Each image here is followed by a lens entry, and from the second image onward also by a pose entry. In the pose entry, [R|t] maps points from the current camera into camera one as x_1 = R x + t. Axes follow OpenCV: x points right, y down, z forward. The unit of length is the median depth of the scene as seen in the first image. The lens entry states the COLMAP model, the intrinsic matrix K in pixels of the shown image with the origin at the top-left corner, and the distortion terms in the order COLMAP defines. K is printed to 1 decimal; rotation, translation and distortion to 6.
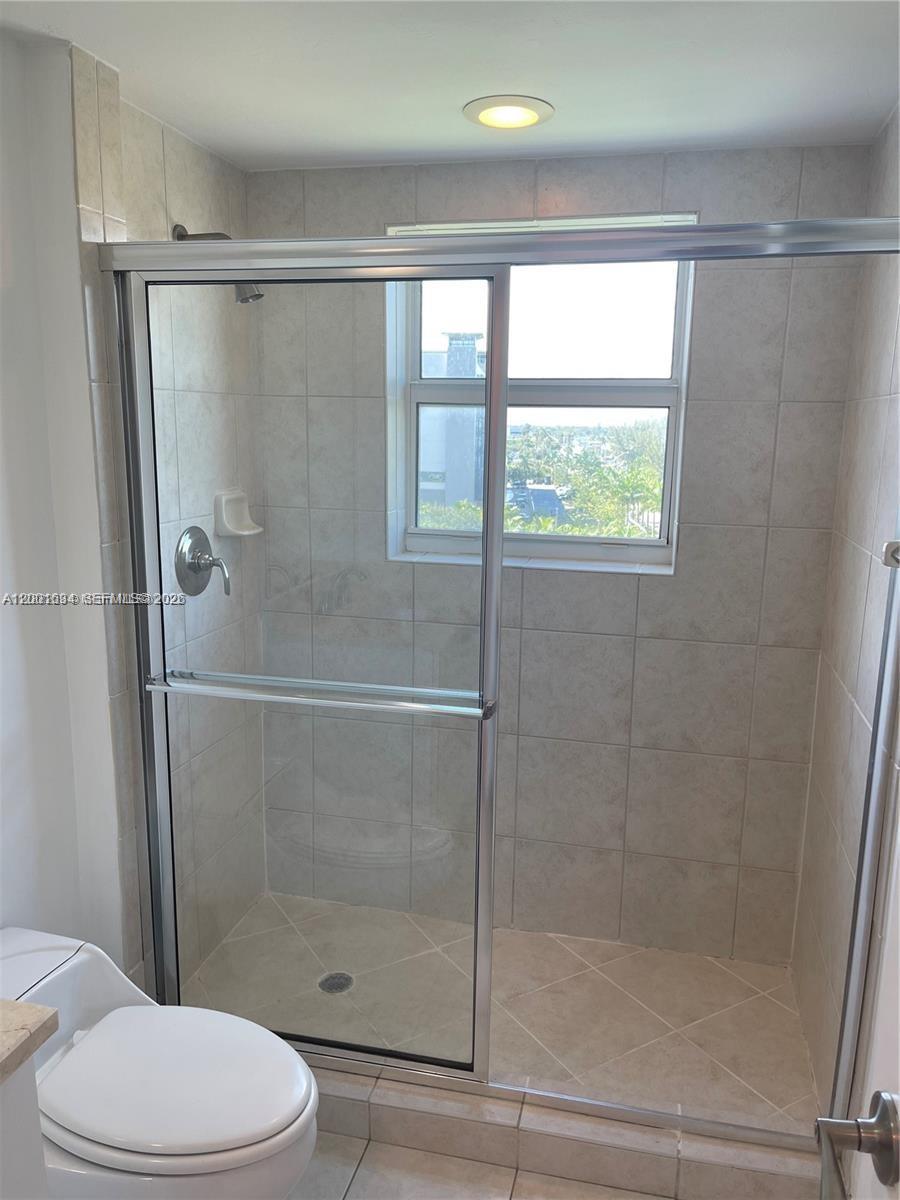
lens RADIAL K [[910.5, 0, 459.6], [0, 910.5, 603.1], [0, 0, 1]] dist [0.075805, -0.104066]
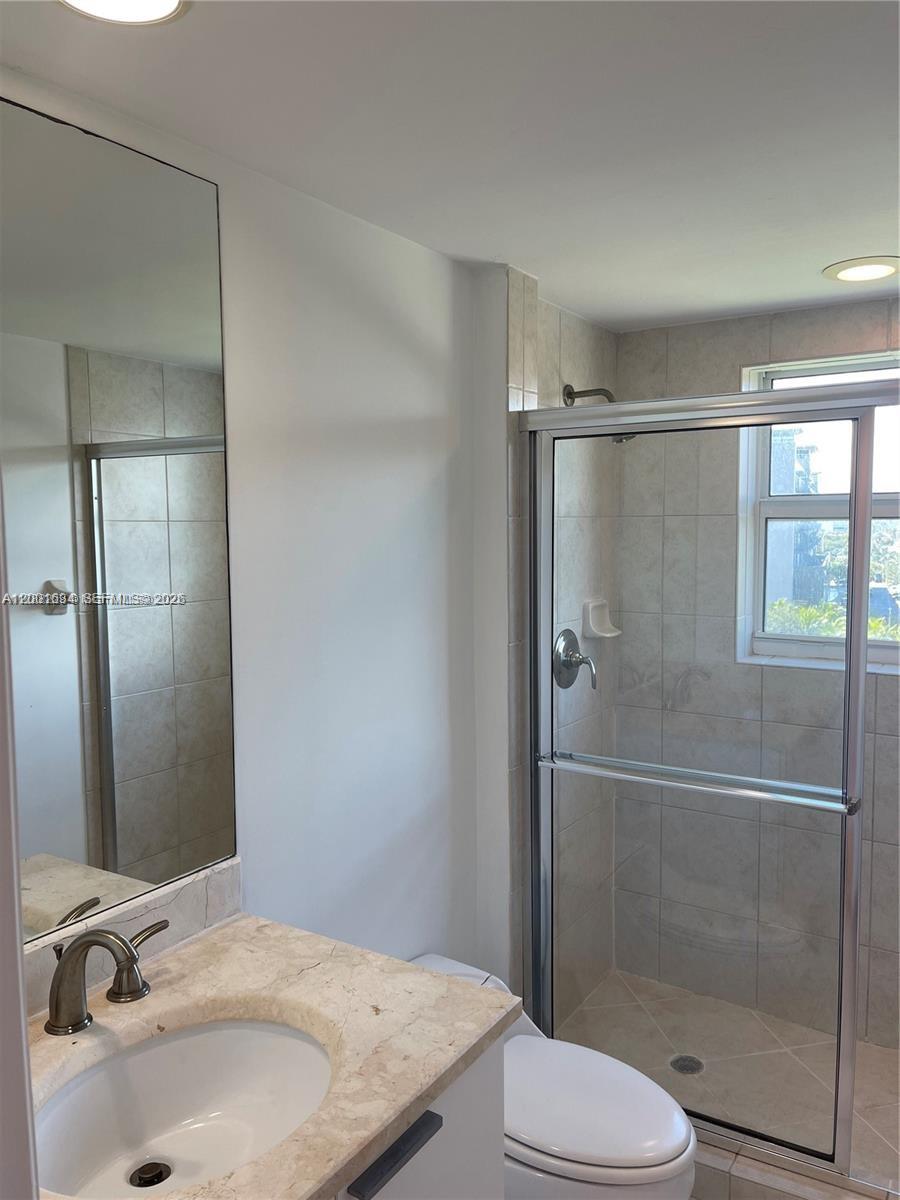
lens RADIAL K [[880.2, 0, 481.3], [0, 880.2, 599.8], [0, 0, 1]] dist [0.092306, -0.117998]
pose [[0.946525, 0.003662, -0.322609, -0.034982], [-0.040217, 0.993476, -0.106719, 0.004610], [0.320114, 0.113986, 0.940497, -0.122299]]
